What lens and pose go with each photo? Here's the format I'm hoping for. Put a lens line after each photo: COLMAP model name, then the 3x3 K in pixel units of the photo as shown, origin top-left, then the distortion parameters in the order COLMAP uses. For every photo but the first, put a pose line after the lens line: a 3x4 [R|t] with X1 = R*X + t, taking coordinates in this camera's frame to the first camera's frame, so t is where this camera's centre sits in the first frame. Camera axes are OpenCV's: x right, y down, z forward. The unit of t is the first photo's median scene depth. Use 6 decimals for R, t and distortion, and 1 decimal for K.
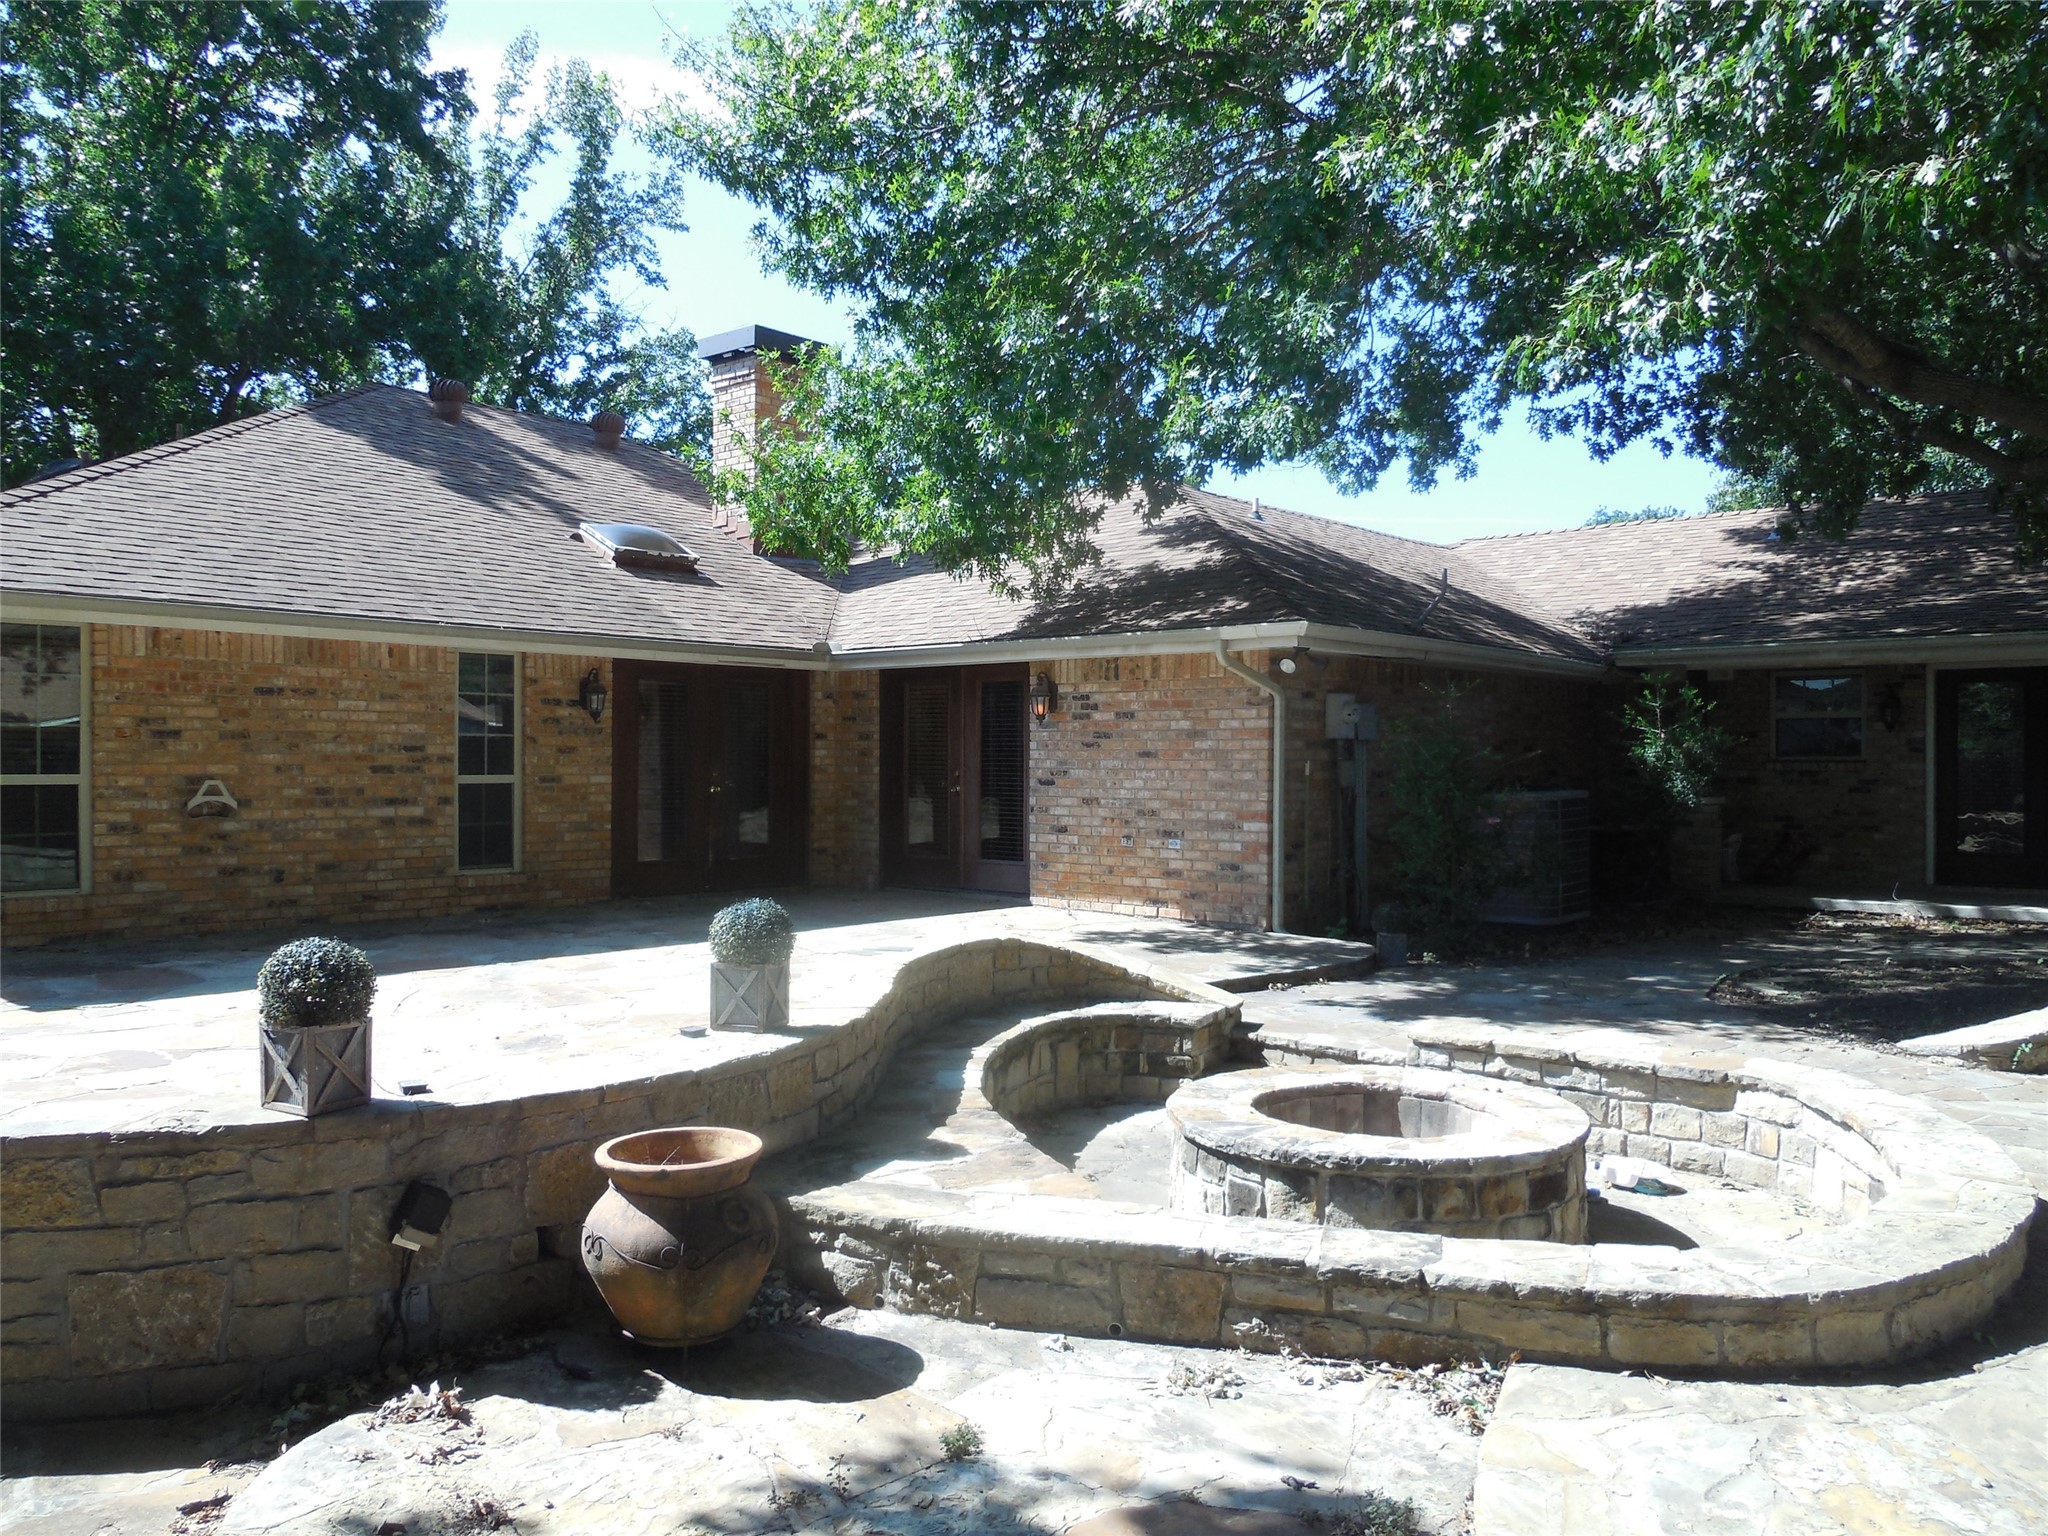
lens RADIAL K [[1525.4, 0, 1018.9], [0, 1525.4, 774.4], [0, 0, 1]] dist [-0.031592, 0.008016]
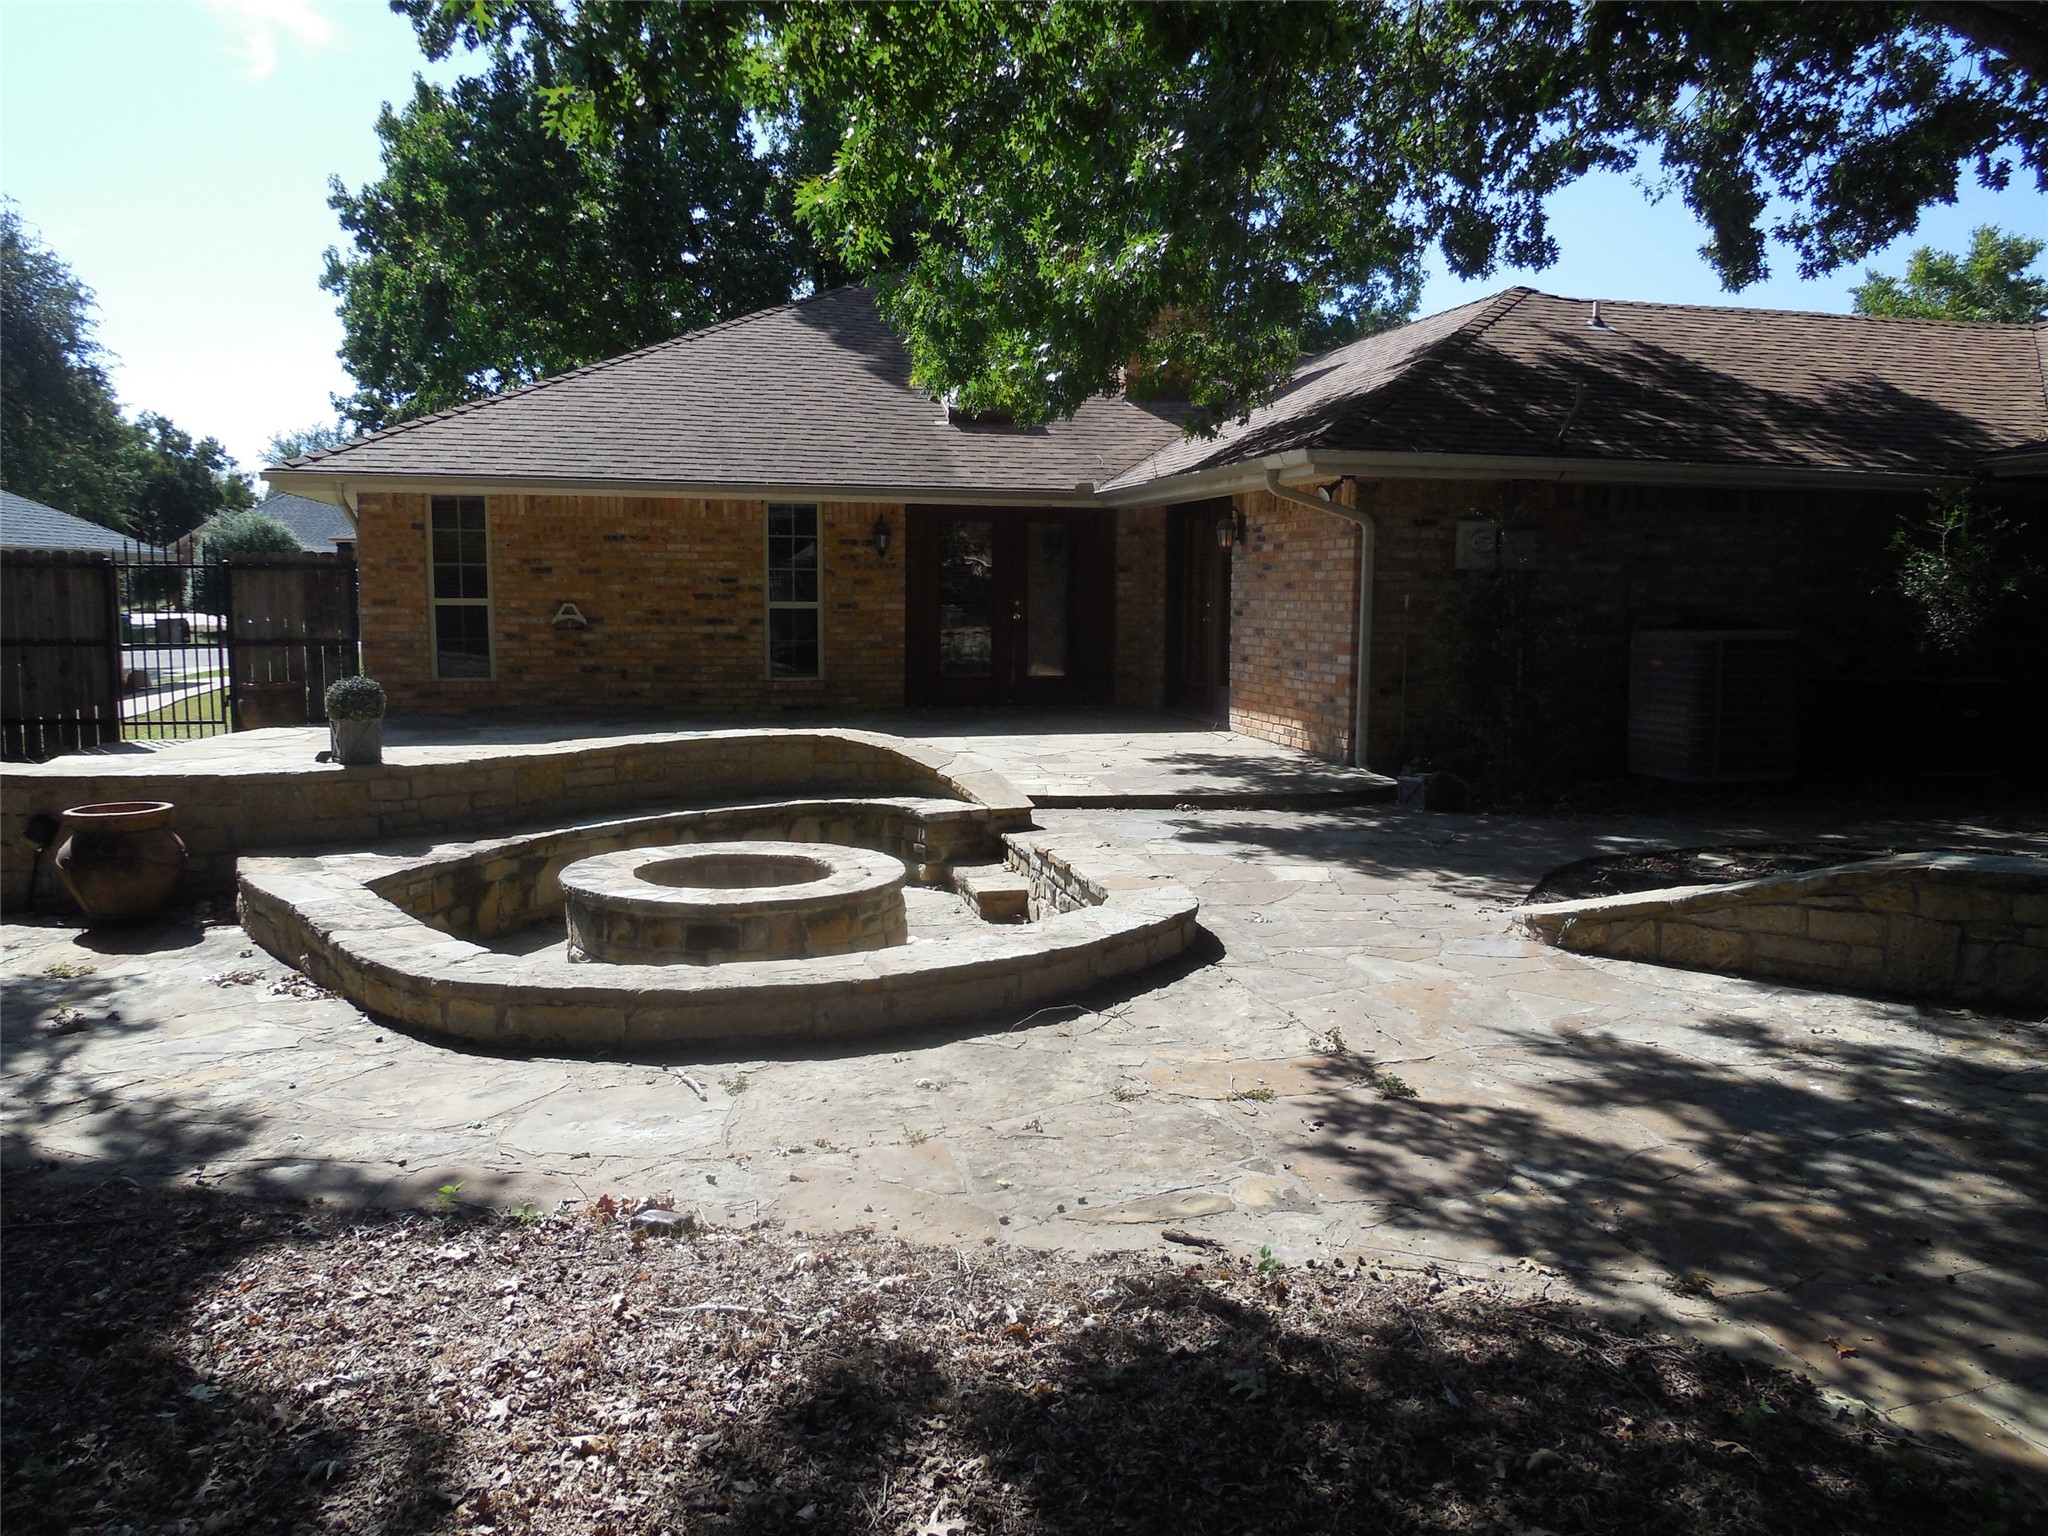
lens RADIAL K [[1525.4, 0, 1018.9], [0, 1525.4, 774.4], [0, 0, 1]] dist [-0.031592, 0.008016]
pose [[0.825015, 0.069964, -0.560764, 0.543906], [-0.009711, 0.993915, 0.109719, 0.002437], [0.565028, -0.085075, 0.820674, 0.061724]]
